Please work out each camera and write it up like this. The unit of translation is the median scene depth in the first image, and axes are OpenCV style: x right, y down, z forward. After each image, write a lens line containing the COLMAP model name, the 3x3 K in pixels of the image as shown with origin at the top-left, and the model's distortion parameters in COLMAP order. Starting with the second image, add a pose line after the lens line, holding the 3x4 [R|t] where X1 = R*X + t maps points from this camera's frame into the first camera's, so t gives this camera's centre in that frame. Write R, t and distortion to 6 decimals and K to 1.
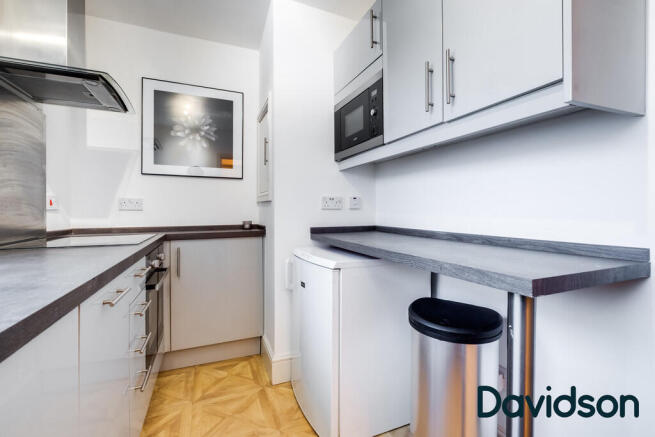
lens RADIAL K [[290.5, 0, 323.9], [0, 290.5, 212.3], [0, 0, 1]] dist [0.002933, -0.000363]
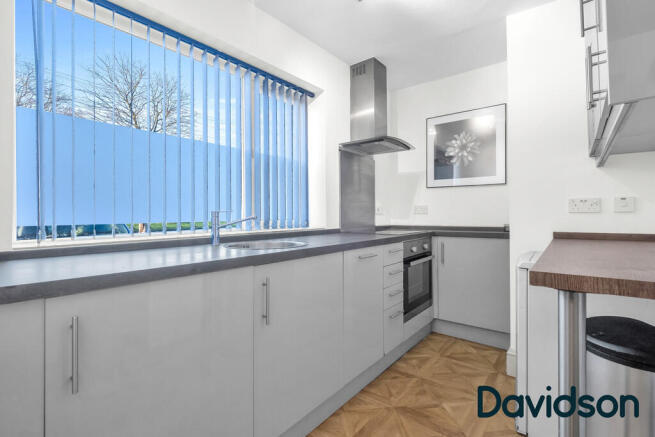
lens RADIAL K [[297.2, 0, 327.7], [0, 297.2, 212.0], [0, 0, 1]] dist [-0.000903, 0.000029]
pose [[0.480428, -0.007541, -0.877001, 0.449172], [-0.002244, 0.999949, -0.009828, -0.001057], [0.877031, 0.006690, 0.480387, -0.114557]]
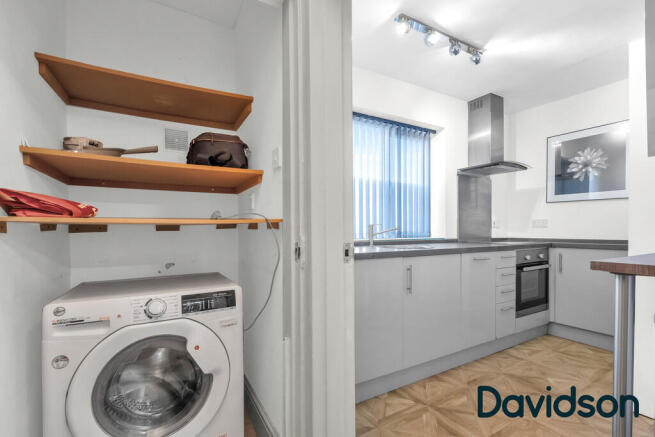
lens RADIAL K [[284.4, 0, 325.5], [0, 284.4, 231.5], [0, 0, 1]] dist [-0.008360, -0.000294]
pose [[0.115367, 0.011597, -0.993255, 0.782335], [-0.005808, 0.999923, 0.011001, 0.006970], [0.993306, 0.004500, 0.115425, -0.334679]]
